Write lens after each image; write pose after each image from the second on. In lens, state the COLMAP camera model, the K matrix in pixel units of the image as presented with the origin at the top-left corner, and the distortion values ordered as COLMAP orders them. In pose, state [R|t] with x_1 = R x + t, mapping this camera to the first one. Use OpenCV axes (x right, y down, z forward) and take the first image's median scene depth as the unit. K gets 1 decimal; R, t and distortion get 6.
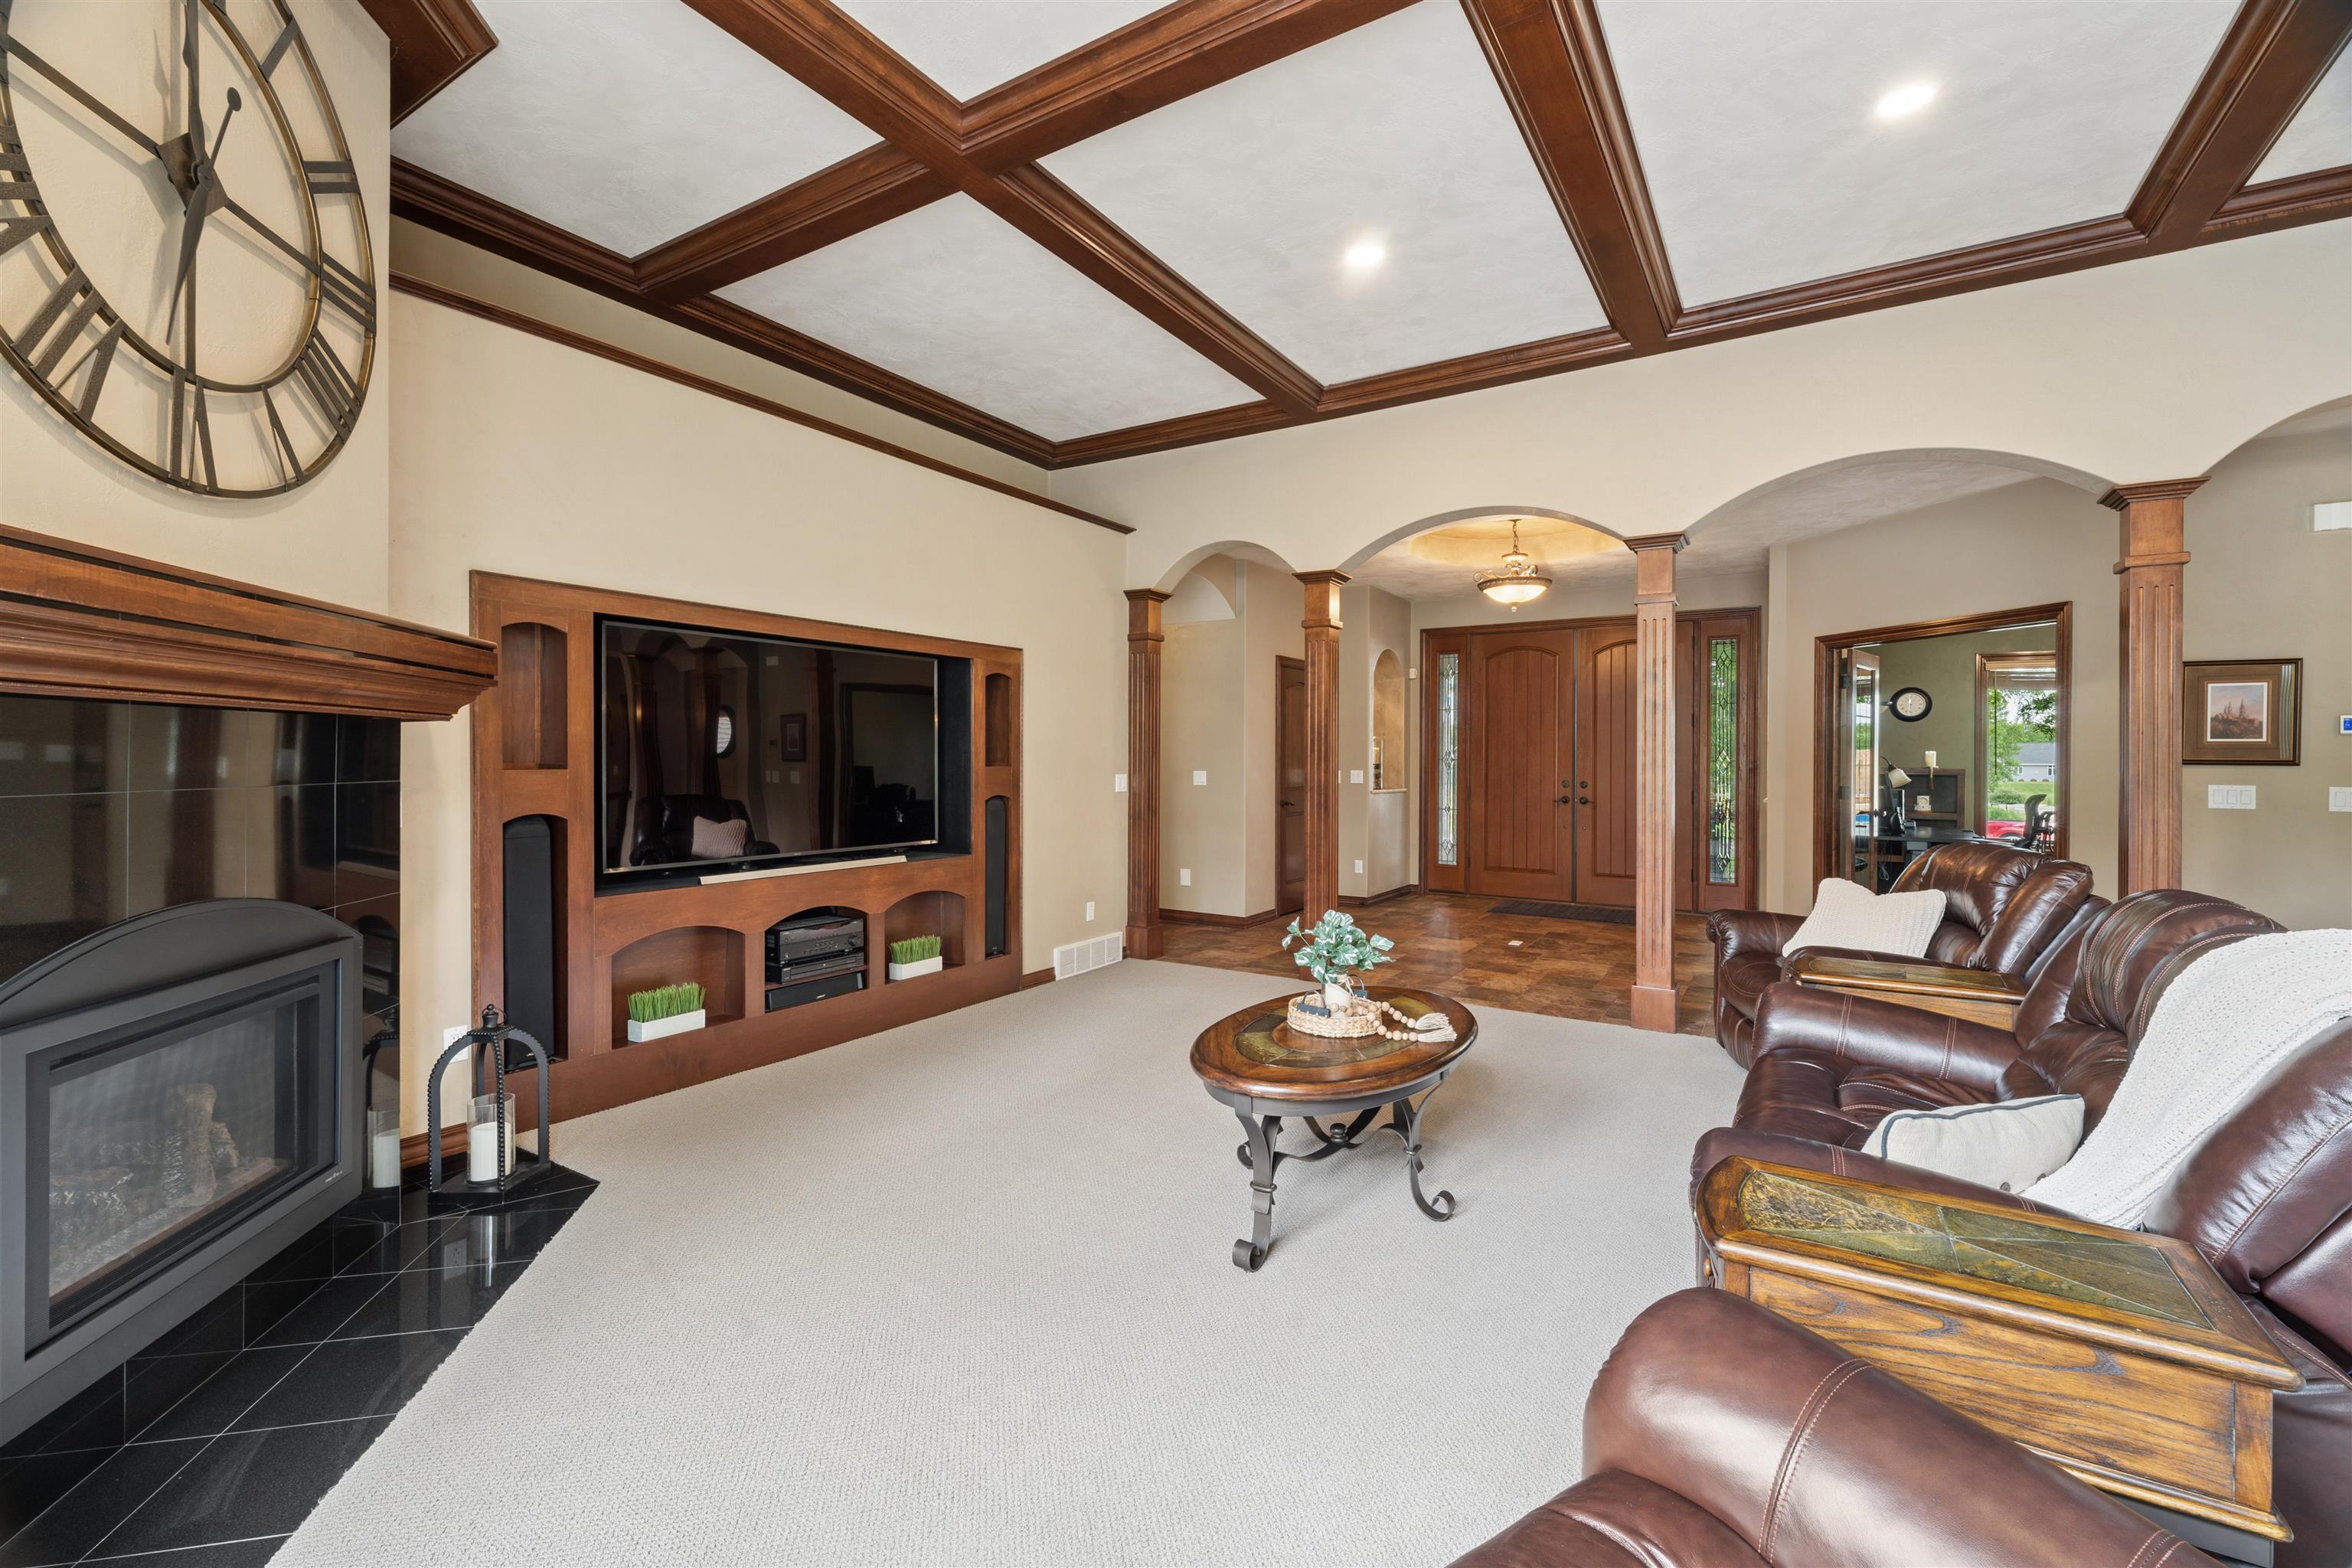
lens RADIAL K [[986.8, 0, 1176.0], [0, 986.8, 784.0], [0, 0, 1]] dist [-0.001244, -0.003166]
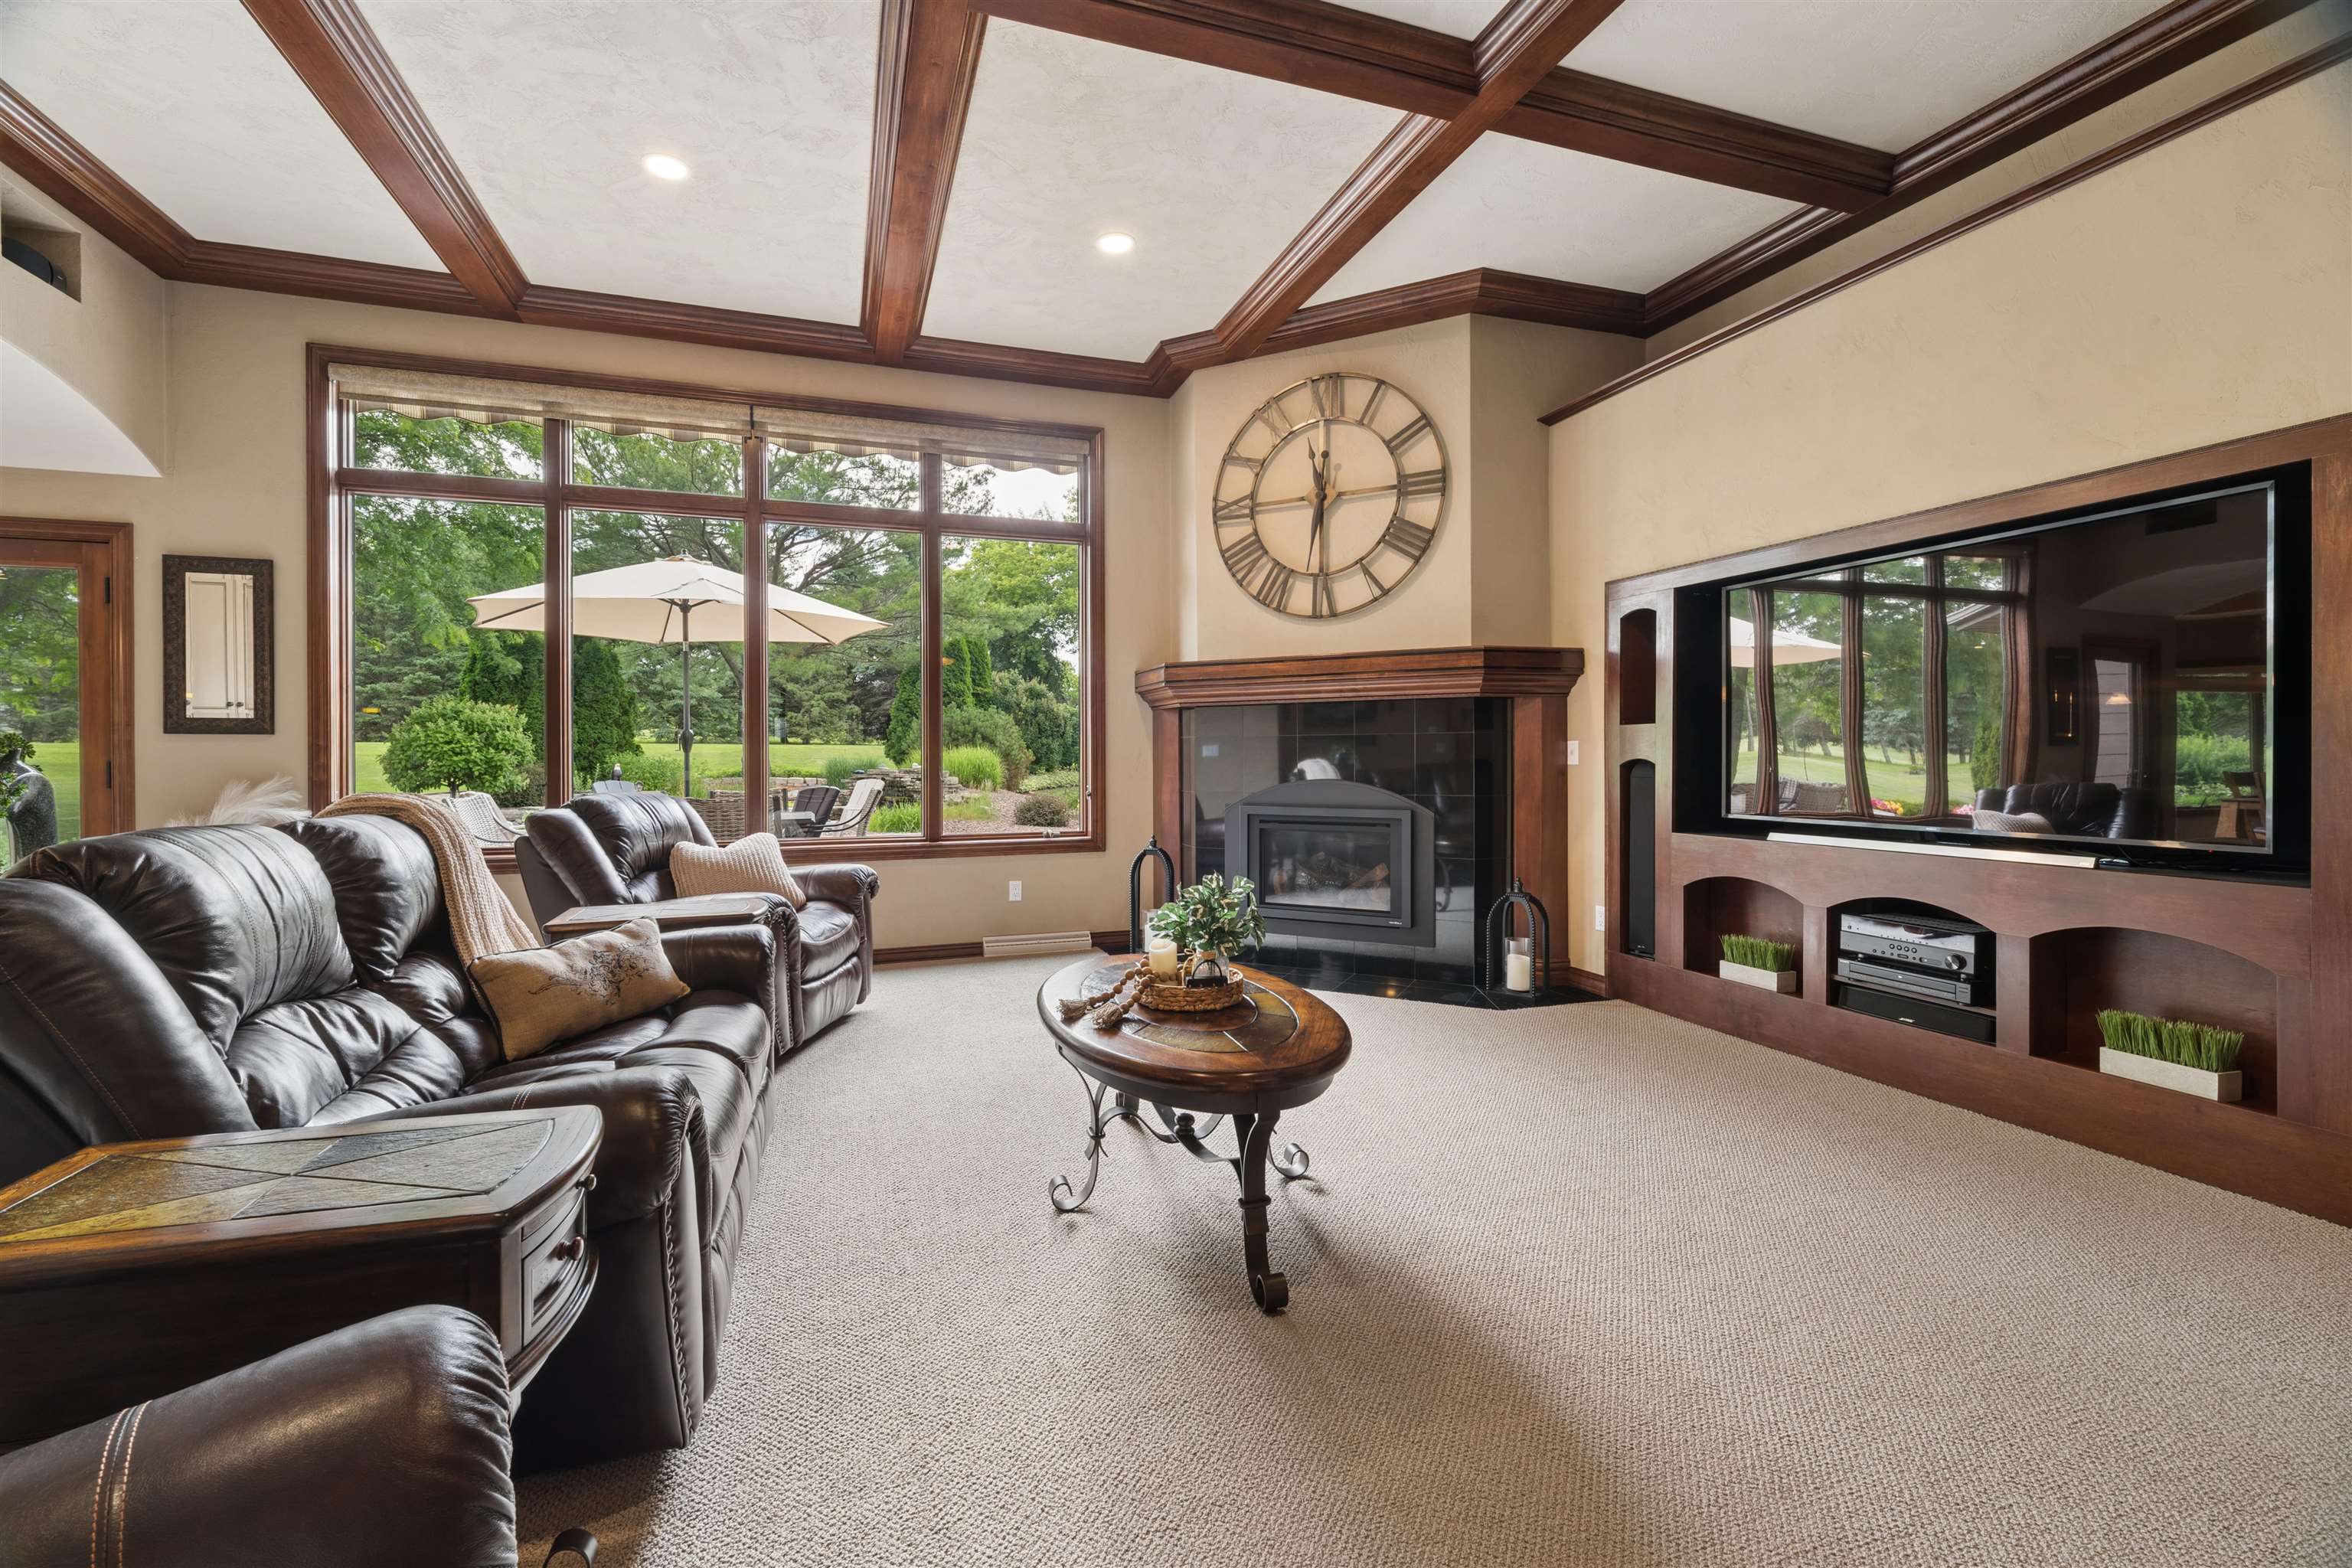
lens RADIAL K [[996.4, 0, 1155.8], [0, 996.4, 766.1], [0, 0, 1]] dist [0.001115, -0.000073]
pose [[-0.627426, 0.011862, -0.778586, 0.558371], [-0.014063, 0.999548, 0.026562, 0.009974], [0.778549, 0.027615, -0.626976, 0.983239]]
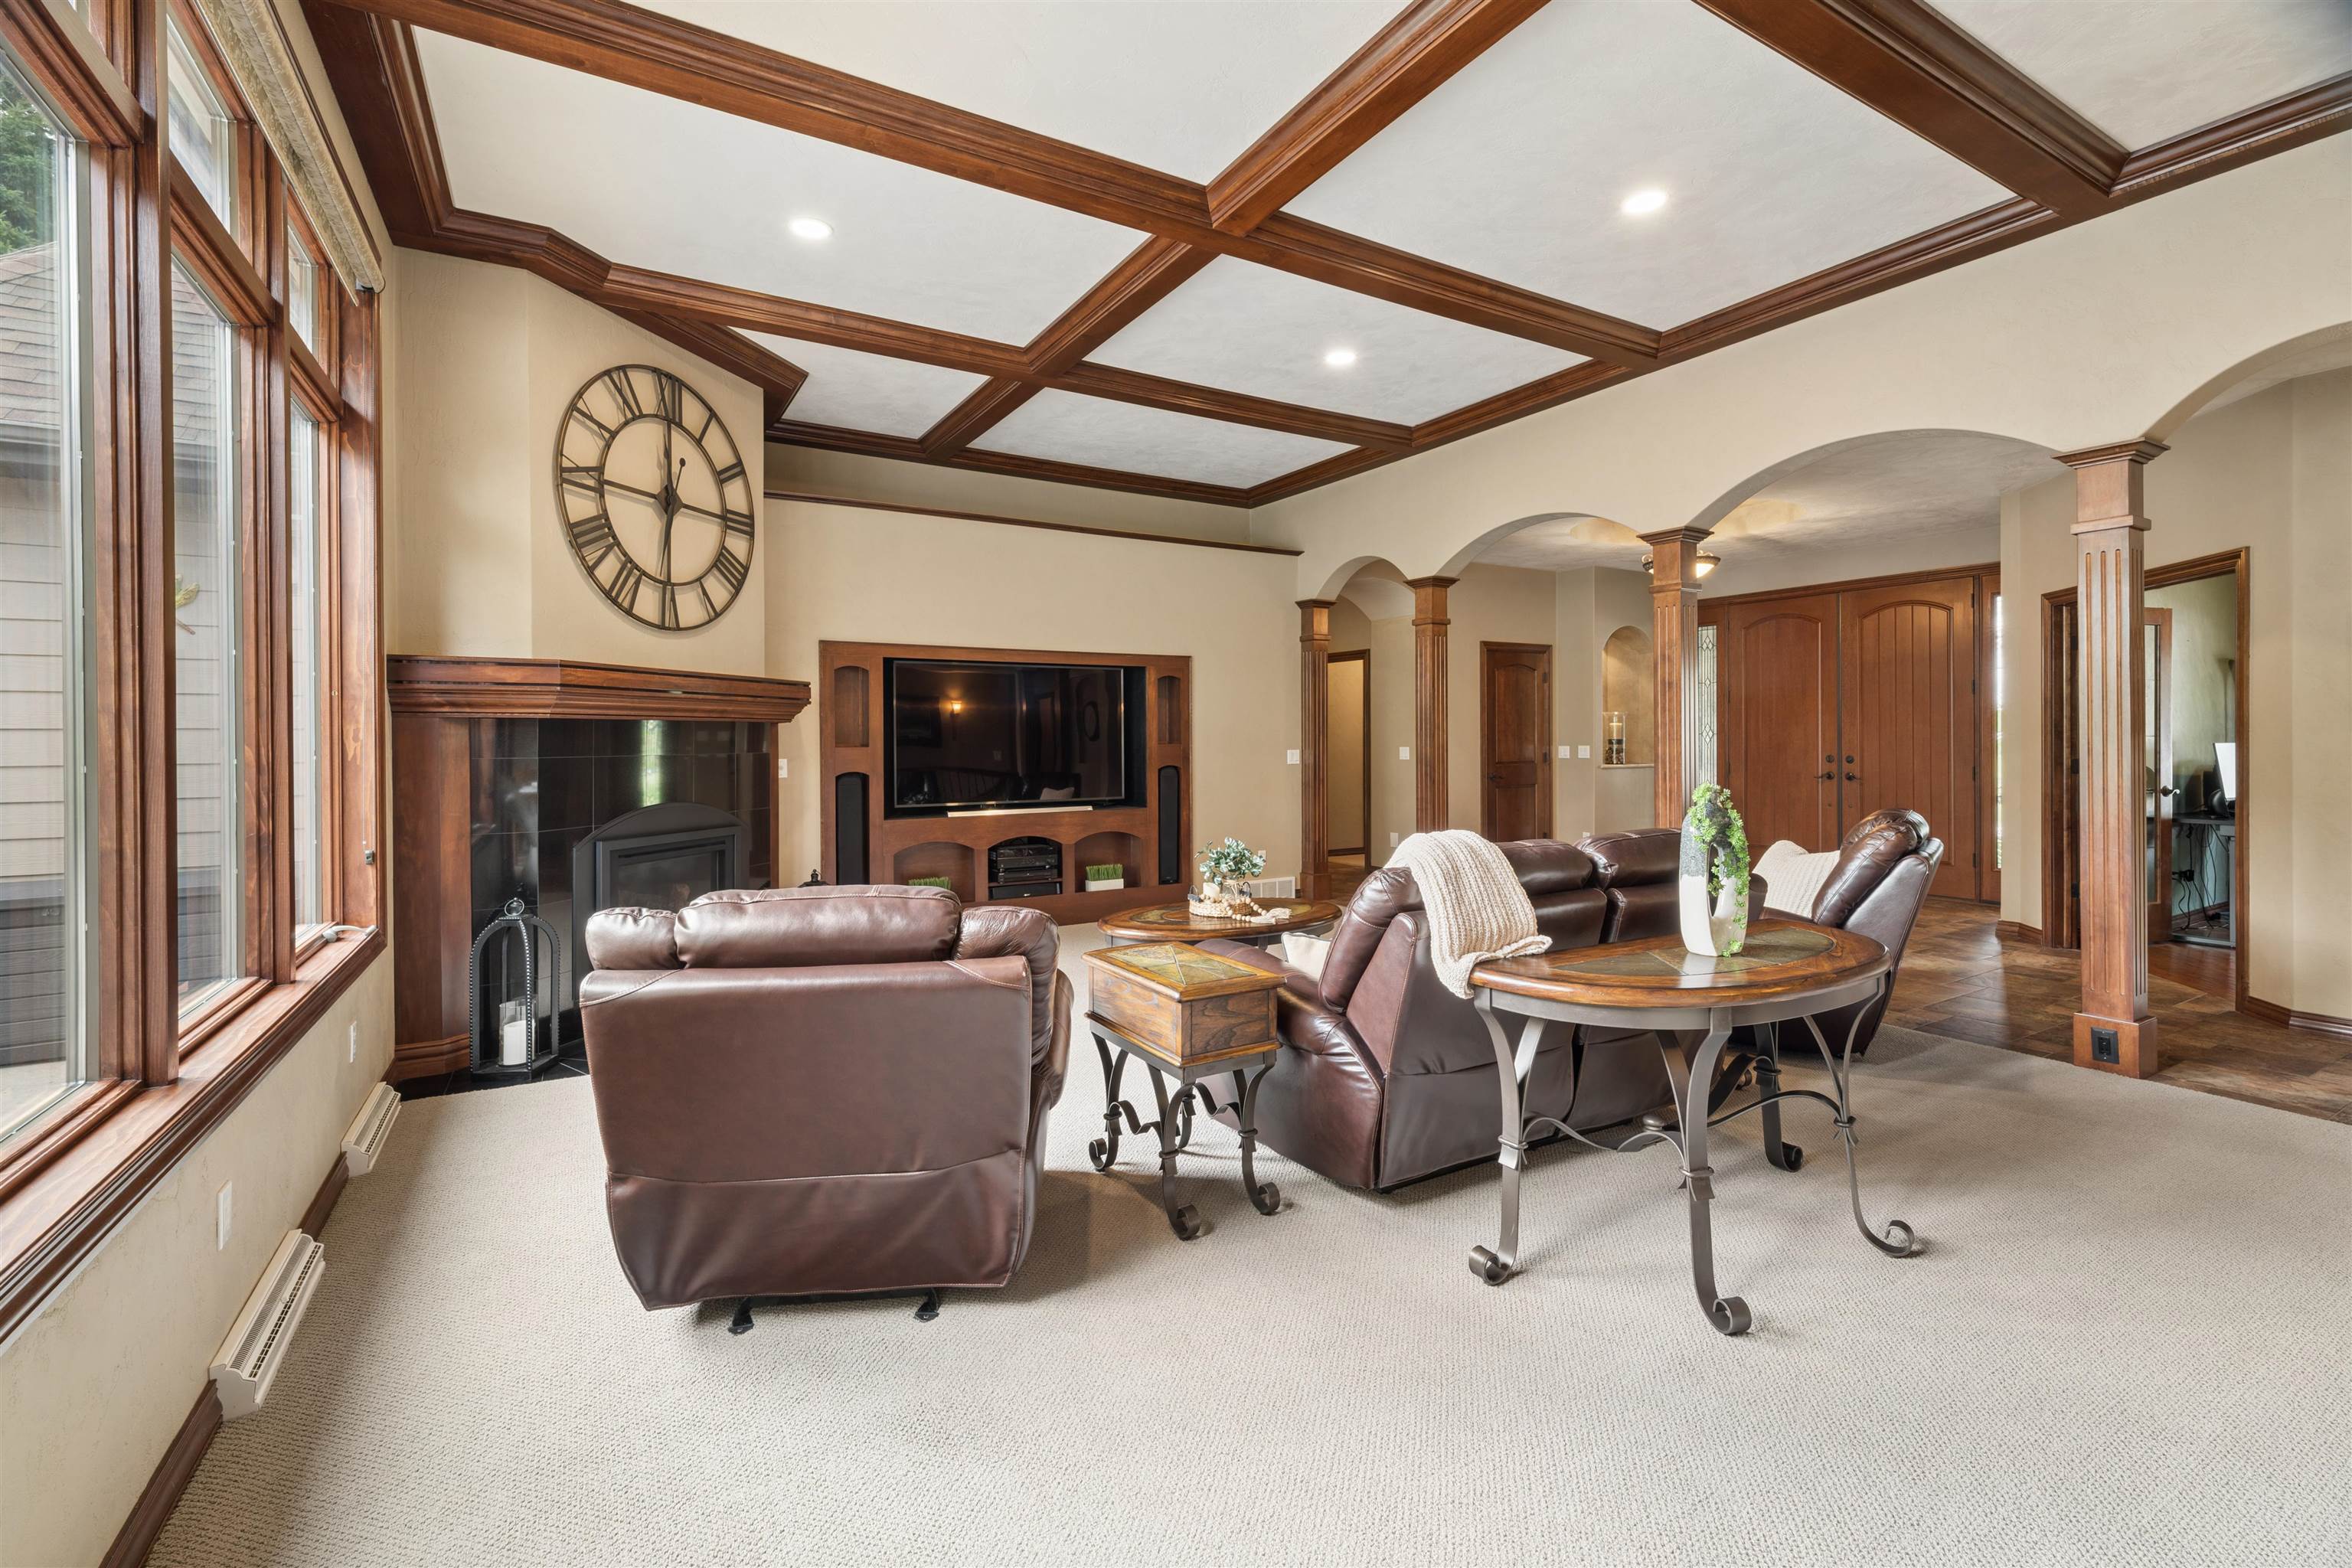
lens RADIAL K [[996.4, 0, 1155.8], [0, 996.4, 766.1], [0, 0, 1]] dist [0.001115, -0.000073]
pose [[0.886131, 0.002602, -0.463427, 0.510684], [-0.001664, 0.999996, 0.002433, 0.010957], [0.463431, -0.001385, 0.886132, -0.265179]]
